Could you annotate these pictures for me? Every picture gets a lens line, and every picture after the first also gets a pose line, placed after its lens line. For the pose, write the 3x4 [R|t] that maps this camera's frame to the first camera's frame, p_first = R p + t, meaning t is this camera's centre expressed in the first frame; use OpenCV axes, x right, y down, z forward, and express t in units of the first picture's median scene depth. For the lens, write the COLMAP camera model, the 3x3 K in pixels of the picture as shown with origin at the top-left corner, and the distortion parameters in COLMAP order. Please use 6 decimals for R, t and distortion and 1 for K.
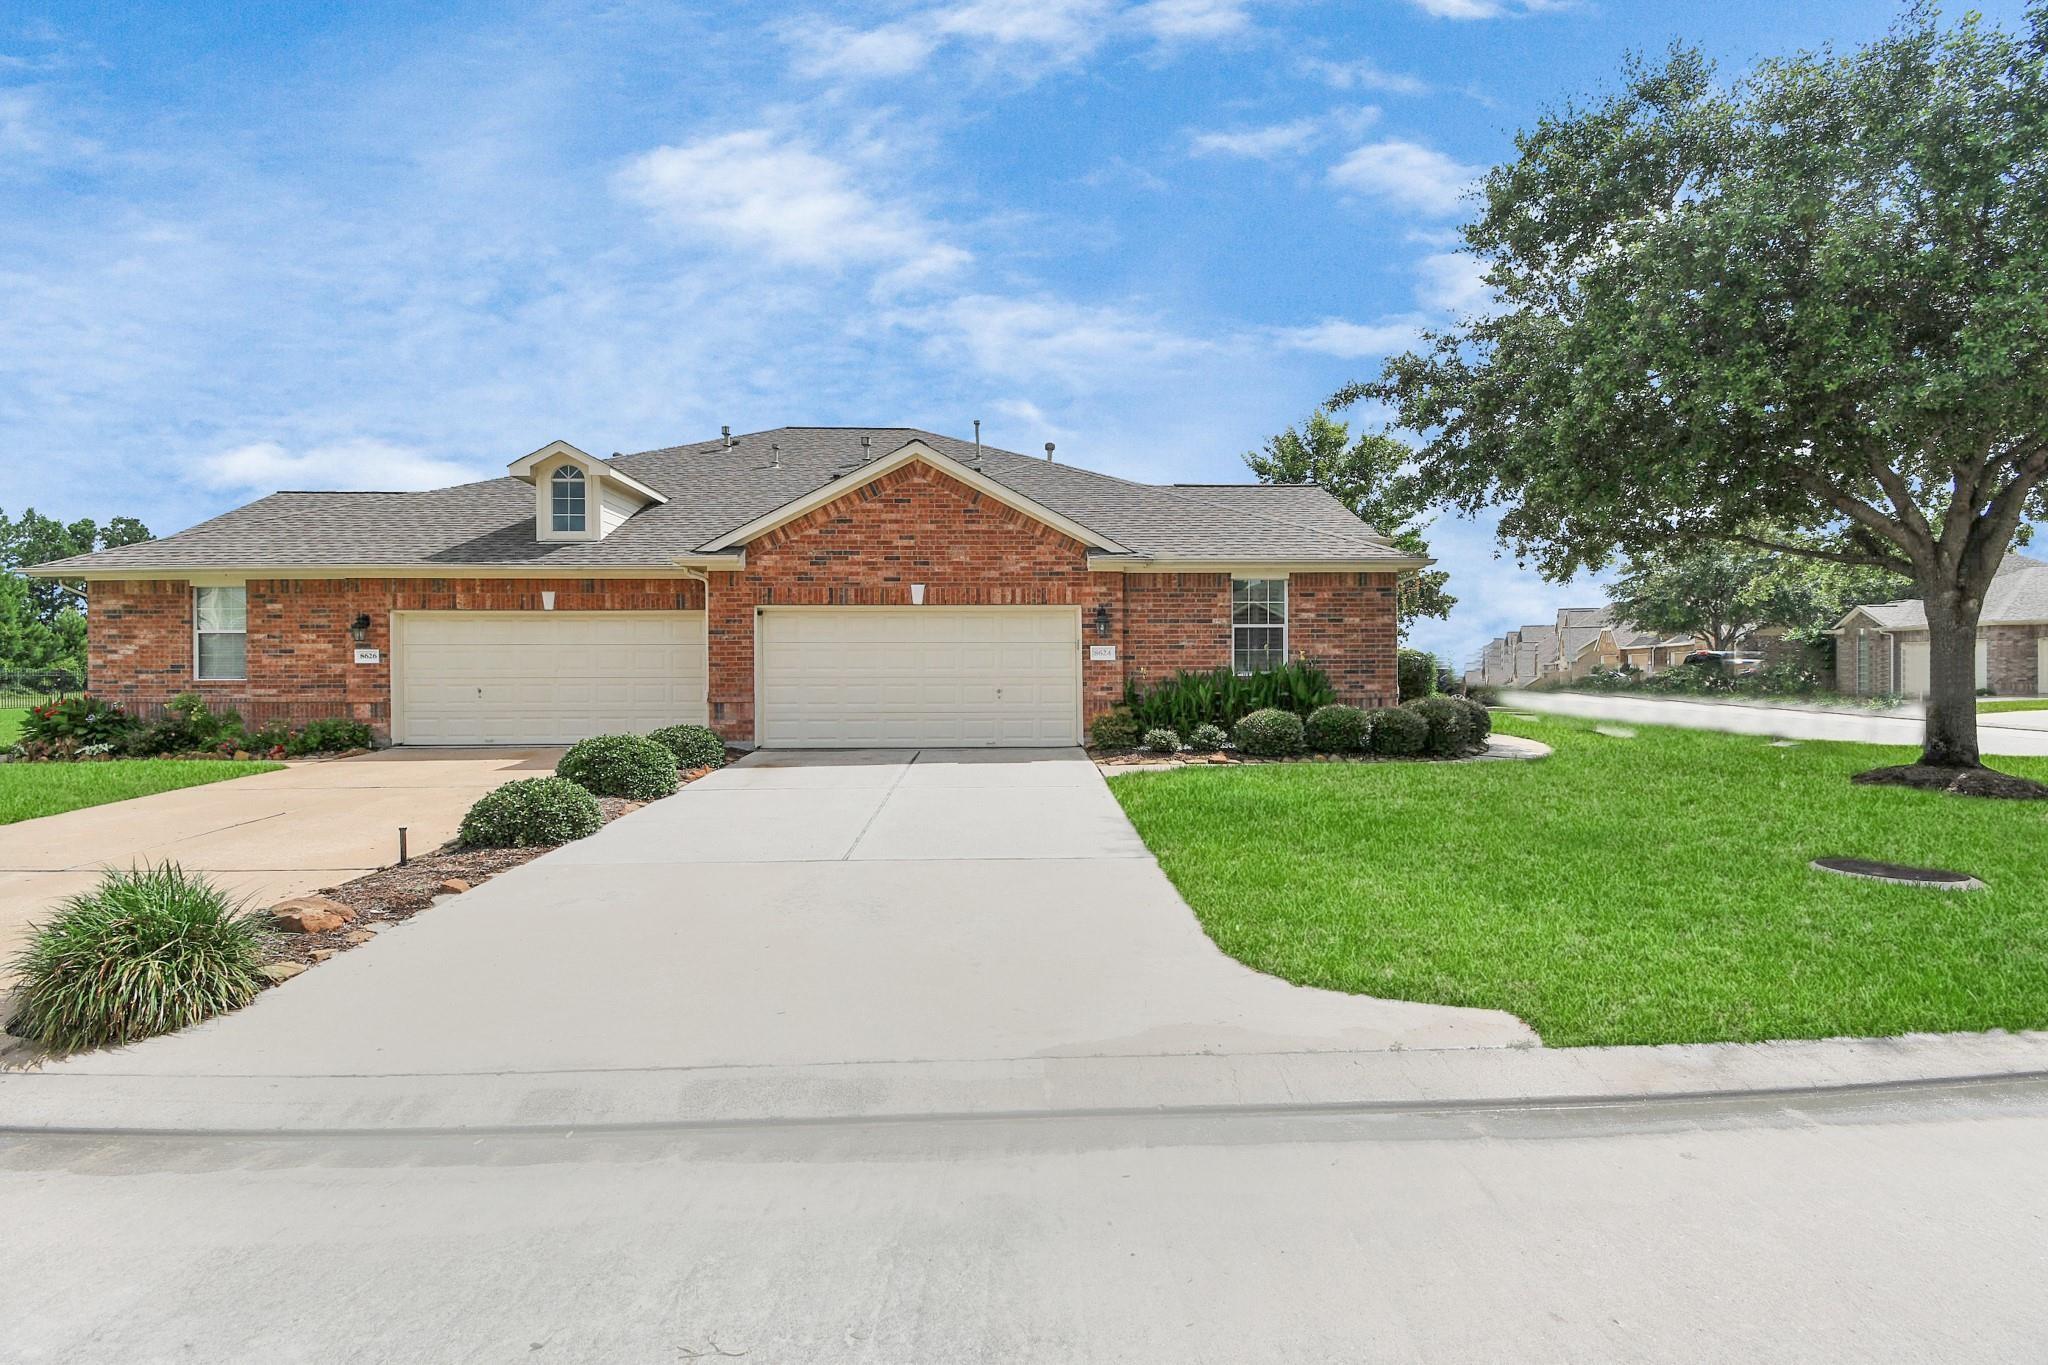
lens RADIAL K [[948.4, 0, 1023.6], [0, 948.4, 677.7], [0, 0, 1]] dist [0.005082, -0.008370]
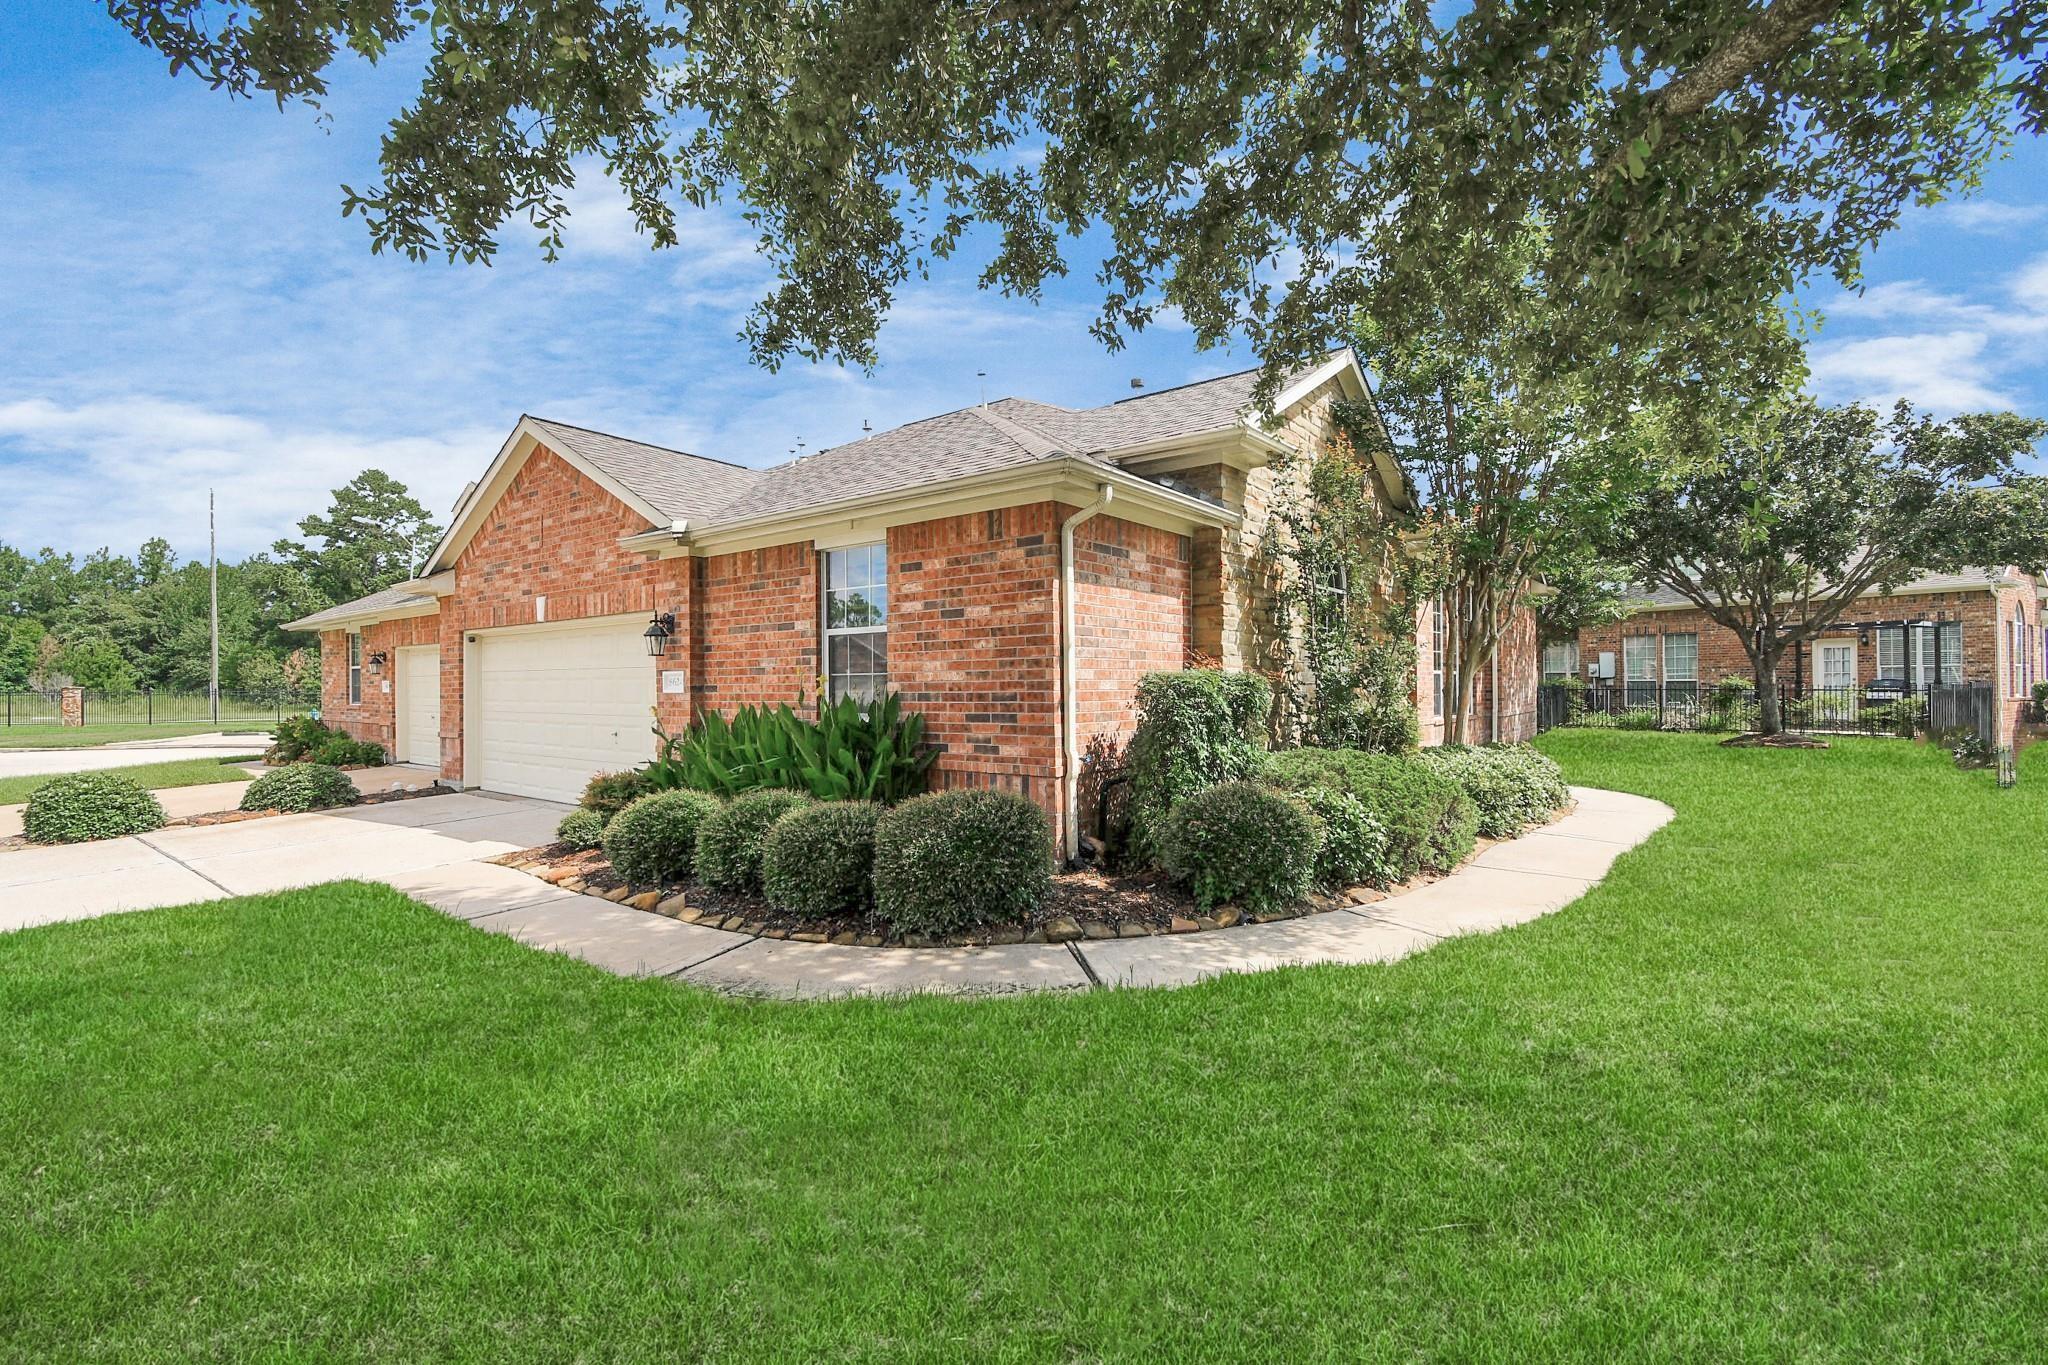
lens RADIAL K [[948.4, 0, 1023.2], [0, 948.4, 686.1], [0, 0, 1]] dist [0.005082, -0.008370]
pose [[0.732255, -0.000476, -0.681031, 0.700045], [-0.002752, 0.999990, -0.003658, -0.020945], [0.681025, 0.004553, 0.732246, 0.670199]]
